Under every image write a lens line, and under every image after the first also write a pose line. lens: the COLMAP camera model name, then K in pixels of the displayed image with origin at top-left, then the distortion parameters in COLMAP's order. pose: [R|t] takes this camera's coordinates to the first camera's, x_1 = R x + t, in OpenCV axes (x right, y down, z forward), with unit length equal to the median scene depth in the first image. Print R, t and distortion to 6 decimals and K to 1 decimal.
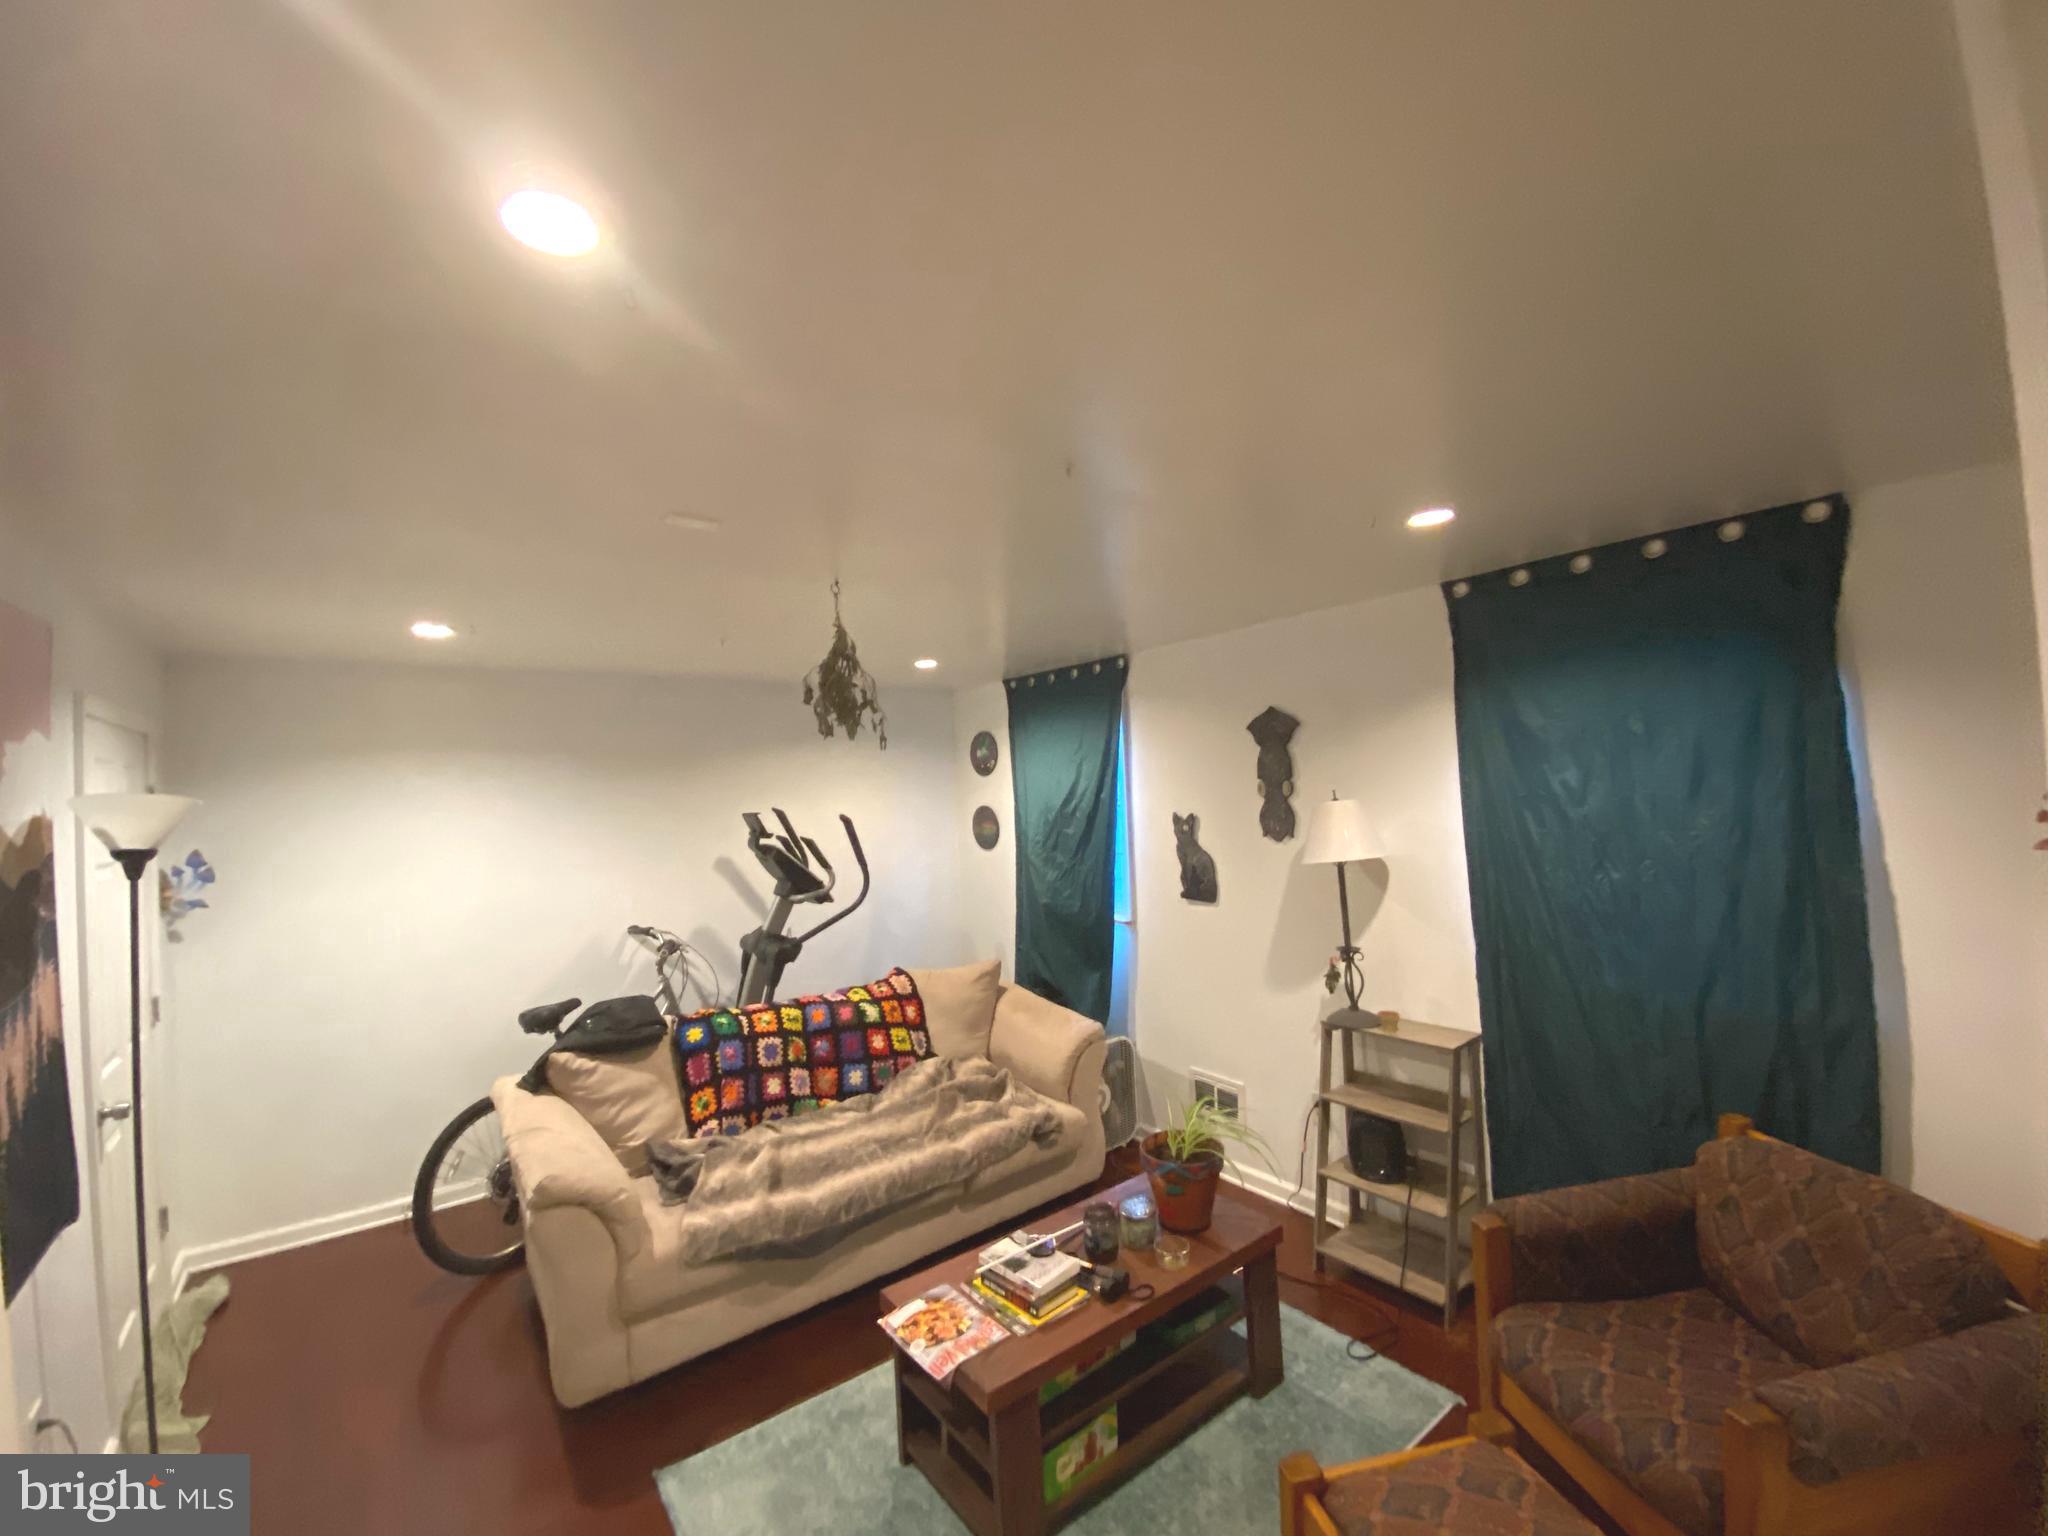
lens RADIAL K [[820.8, 0, 1024.0], [0, 820.8, 768.0], [0, 0, 1]] dist [0.025706, -0.023435]
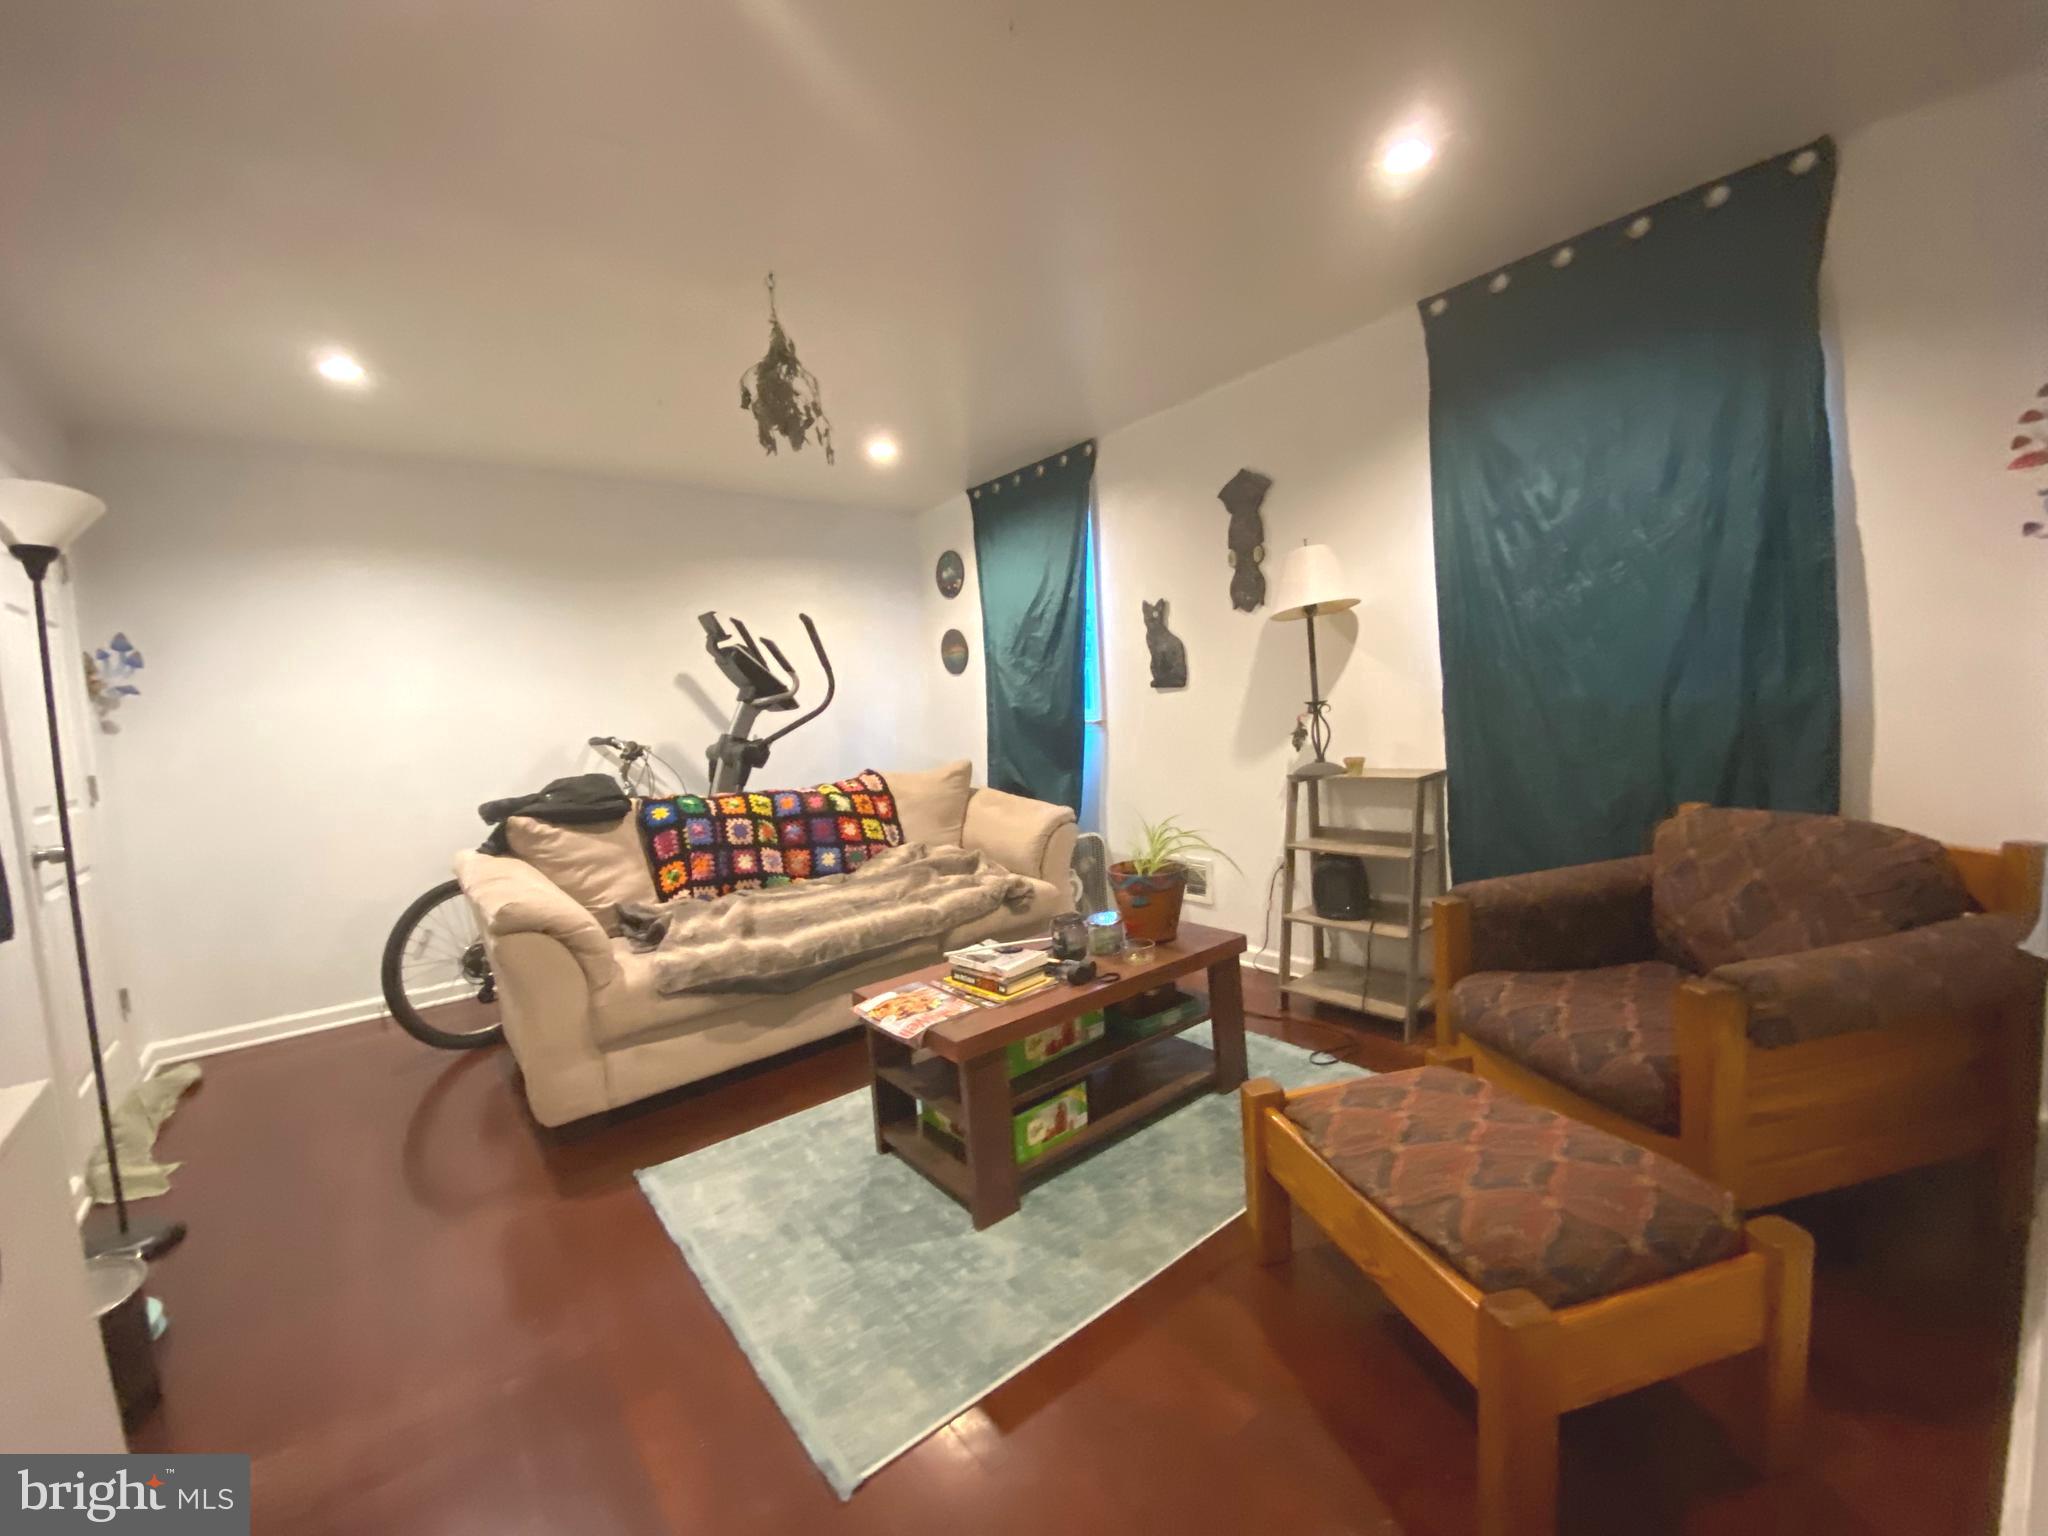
lens RADIAL K [[815.0, 0, 1024.1], [0, 815.0, 763.2], [0, 0, 1]] dist [0.034239, -0.028420]
pose [[0.999320, -0.027252, 0.024849, 0.014039], [0.024603, 0.994549, 0.101321, 0.182532], [-0.027475, -0.100641, 0.994543, 0.017674]]
